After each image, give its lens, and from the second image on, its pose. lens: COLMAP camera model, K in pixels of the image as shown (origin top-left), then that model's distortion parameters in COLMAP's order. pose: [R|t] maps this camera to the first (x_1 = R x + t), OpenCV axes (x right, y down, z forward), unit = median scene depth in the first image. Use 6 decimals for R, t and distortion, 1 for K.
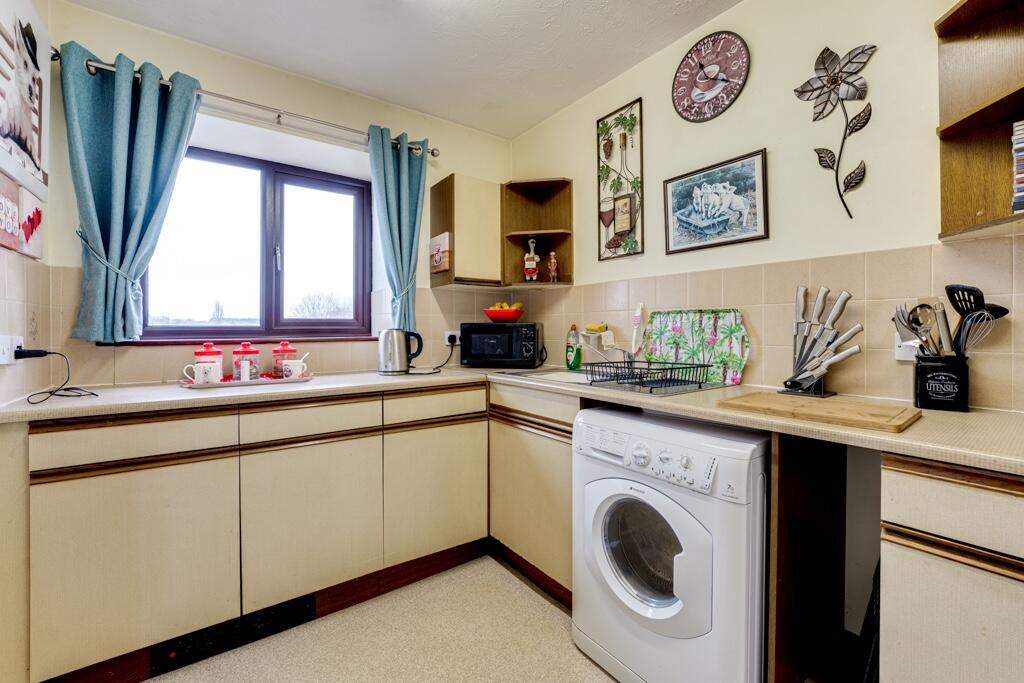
lens RADIAL K [[420.1, 0, 517.4], [0, 420.1, 332.0], [0, 0, 1]] dist [-0.015642, -0.000028]
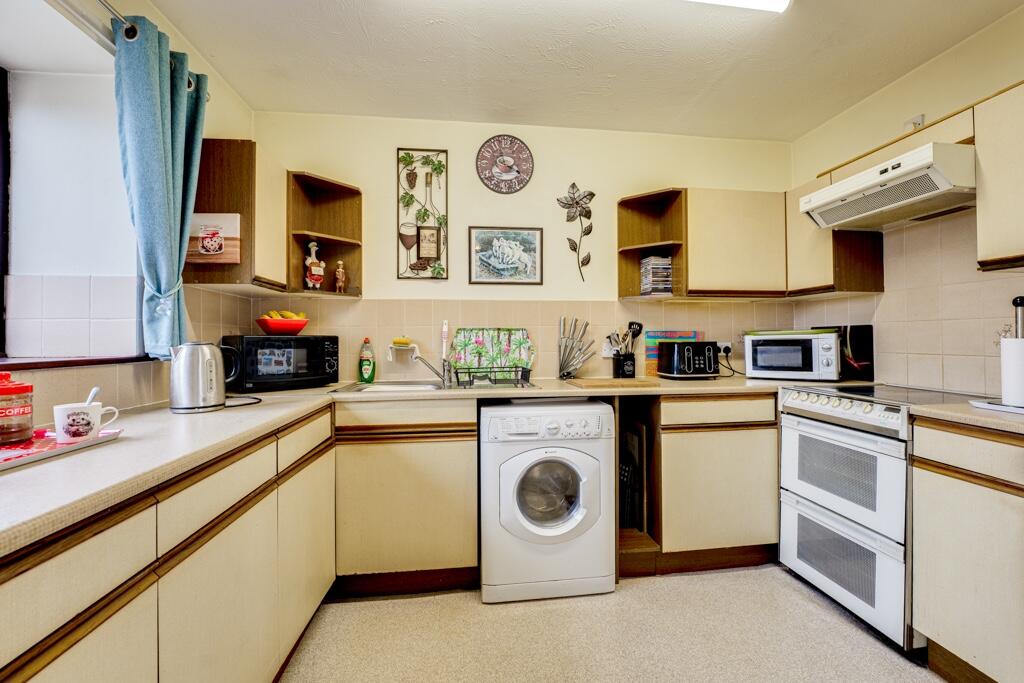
lens RADIAL K [[413.6, 0, 518.8], [0, 413.6, 339.5], [0, 0, 1]] dist [0.000036, 0.000030]
pose [[0.496508, 0.001943, 0.868030, -0.695110], [0.009654, 0.999923, -0.007760, -0.003672], [-0.867979, 0.012233, 0.496451, 0.255066]]
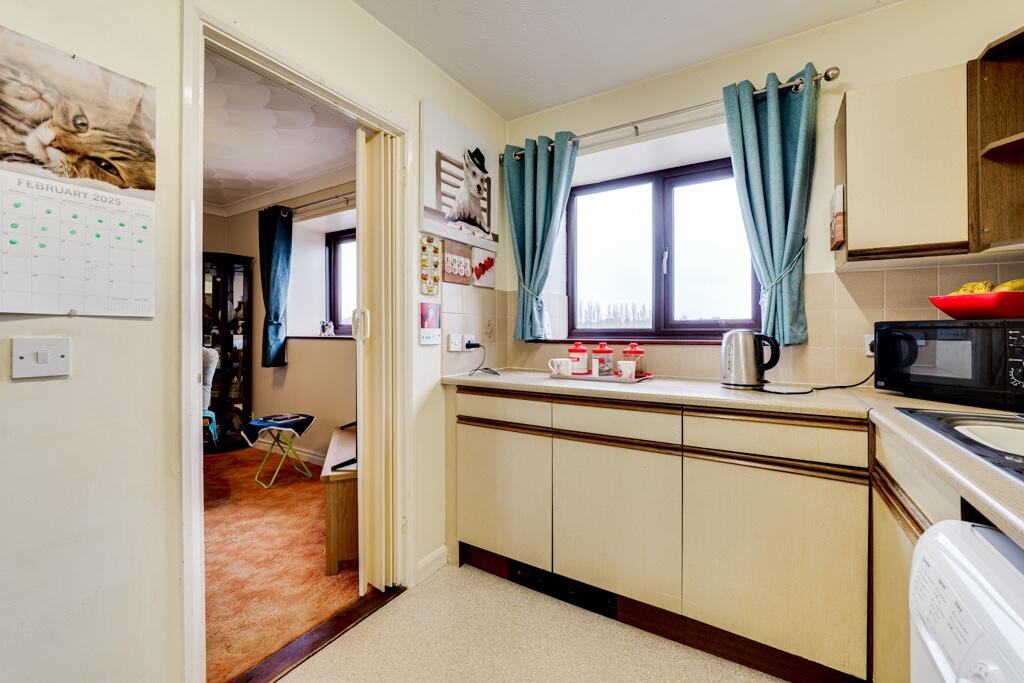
lens RADIAL K [[420.1, 0, 517.4], [0, 420.1, 332.0], [0, 0, 1]] dist [-0.015642, -0.000028]
pose [[0.370287, 0.002107, -0.928915, 0.315313], [-0.006684, 0.999978, -0.000396, -0.002291], [0.928893, 0.006356, 0.370293, 0.356322]]
